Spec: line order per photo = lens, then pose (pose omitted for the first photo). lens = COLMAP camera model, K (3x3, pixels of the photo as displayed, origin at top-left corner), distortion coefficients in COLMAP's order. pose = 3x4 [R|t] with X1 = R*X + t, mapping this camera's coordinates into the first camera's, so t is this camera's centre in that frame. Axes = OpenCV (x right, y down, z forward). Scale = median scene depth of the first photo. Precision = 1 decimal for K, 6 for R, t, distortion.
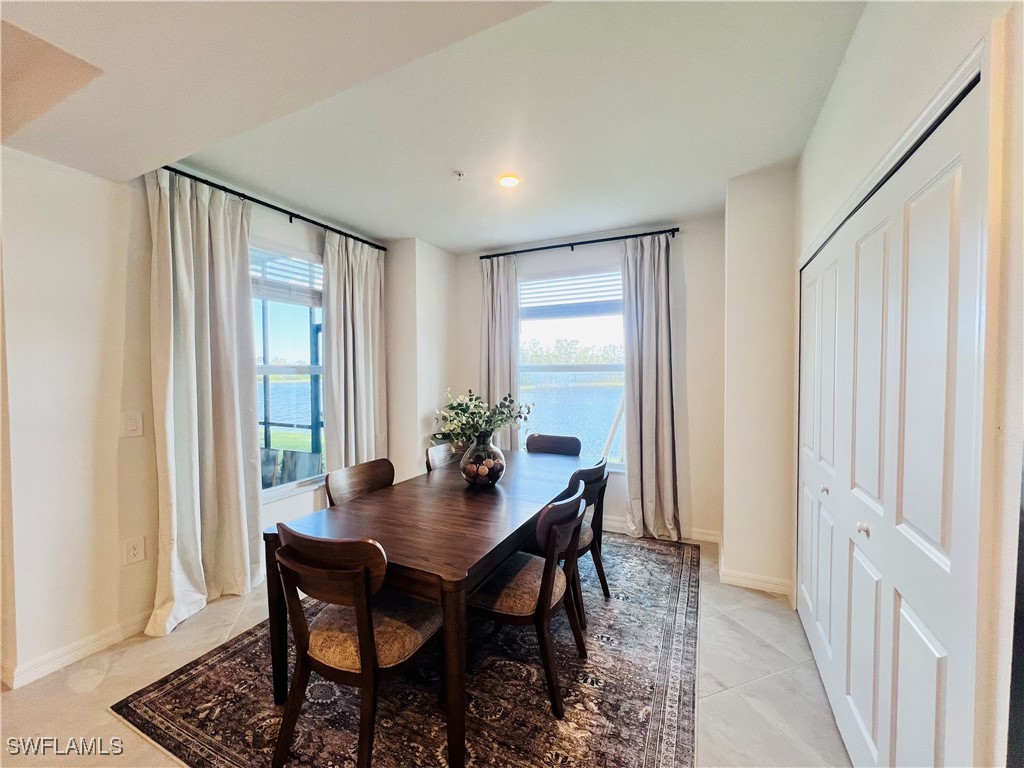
lens RADIAL K [[411.3, 0, 513.9], [0, 411.3, 384.6], [0, 0, 1]] dist [-0.001422, -0.000134]
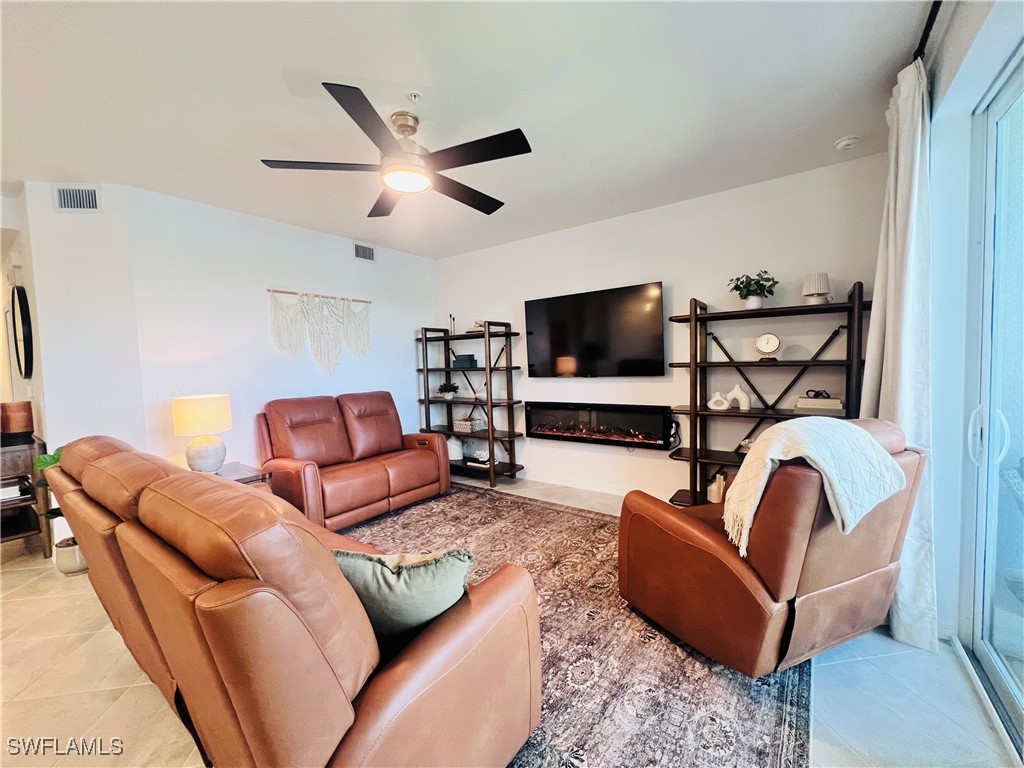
lens RADIAL K [[411.3, 0, 512.5], [0, 411.3, 382.5], [0, 0, 1]] dist [-0.001422, -0.000134]
pose [[0.196365, -0.054625, 0.979008, -1.390162], [0.055794, 0.997452, 0.044463, 0.068943], [-0.978942, 0.045891, 0.198913, 0.989379]]
